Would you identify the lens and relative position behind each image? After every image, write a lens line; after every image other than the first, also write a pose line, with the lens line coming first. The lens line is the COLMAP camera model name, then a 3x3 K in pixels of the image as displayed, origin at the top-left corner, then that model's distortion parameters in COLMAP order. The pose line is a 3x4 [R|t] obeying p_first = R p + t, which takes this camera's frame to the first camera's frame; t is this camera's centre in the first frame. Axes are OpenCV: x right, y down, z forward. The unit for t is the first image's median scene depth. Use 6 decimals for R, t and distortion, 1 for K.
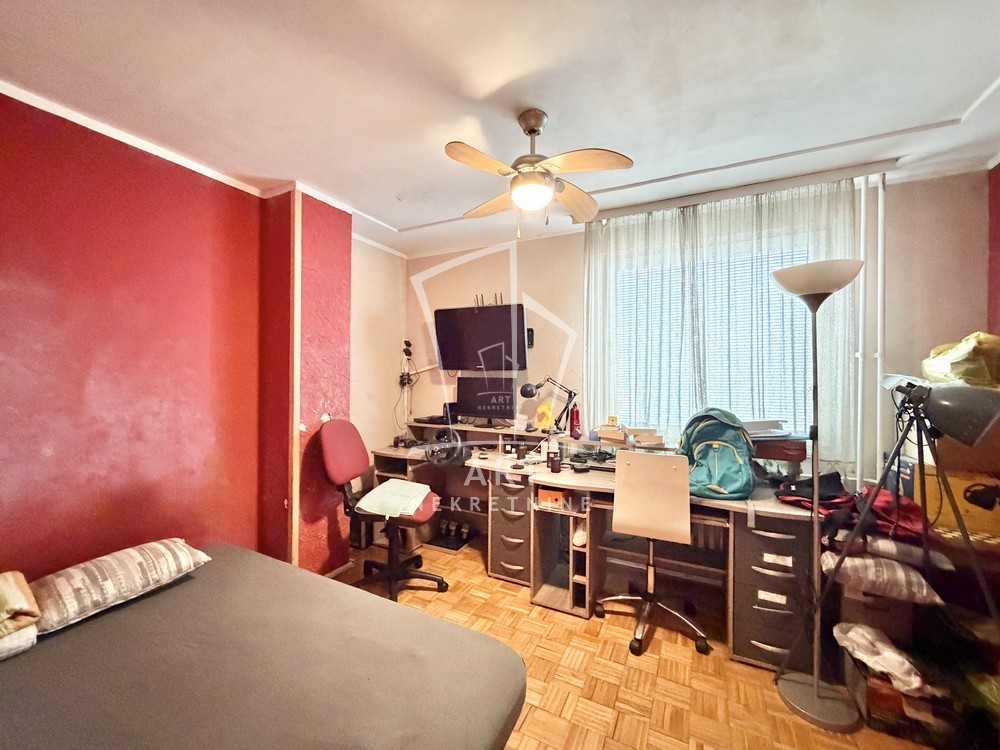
lens RADIAL K [[396.9, 0, 495.5], [0, 396.9, 375.4], [0, 0, 1]] dist [-0.001126, 0.000080]
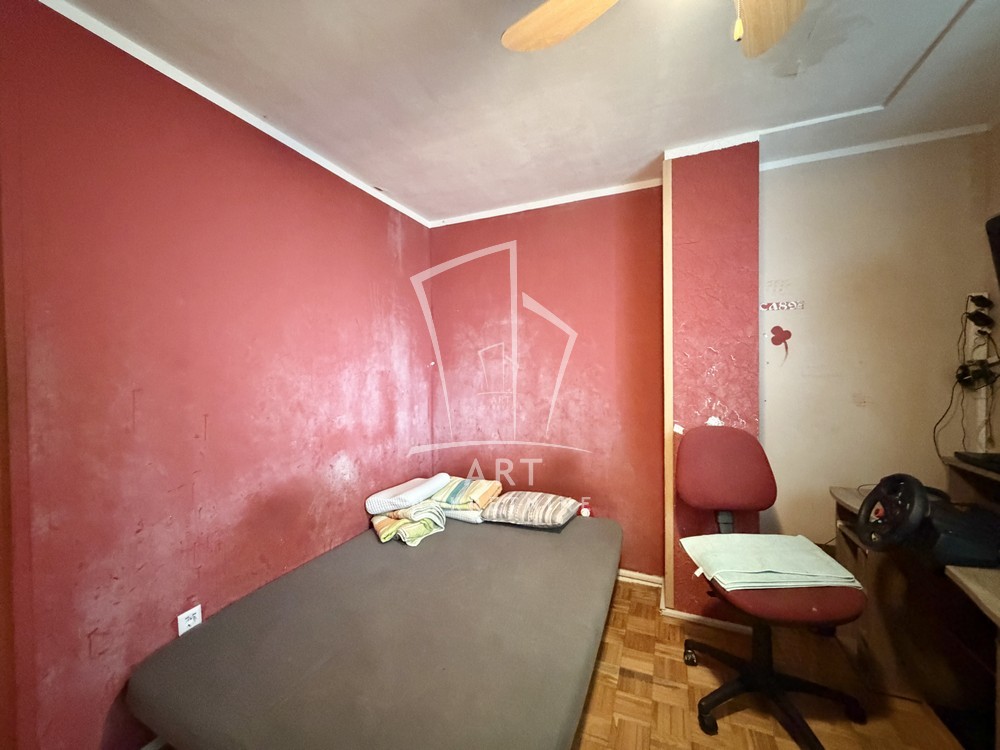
lens RADIAL K [[396.9, 0, 498.9], [0, 396.9, 374.2], [0, 0, 1]] dist [-0.001126, 0.000080]
pose [[0.069545, -0.000368, -0.997579, 0.375708], [0.012245, 0.999925, 0.000485, 0.006079], [0.997504, -0.012249, 0.069544, 0.582727]]
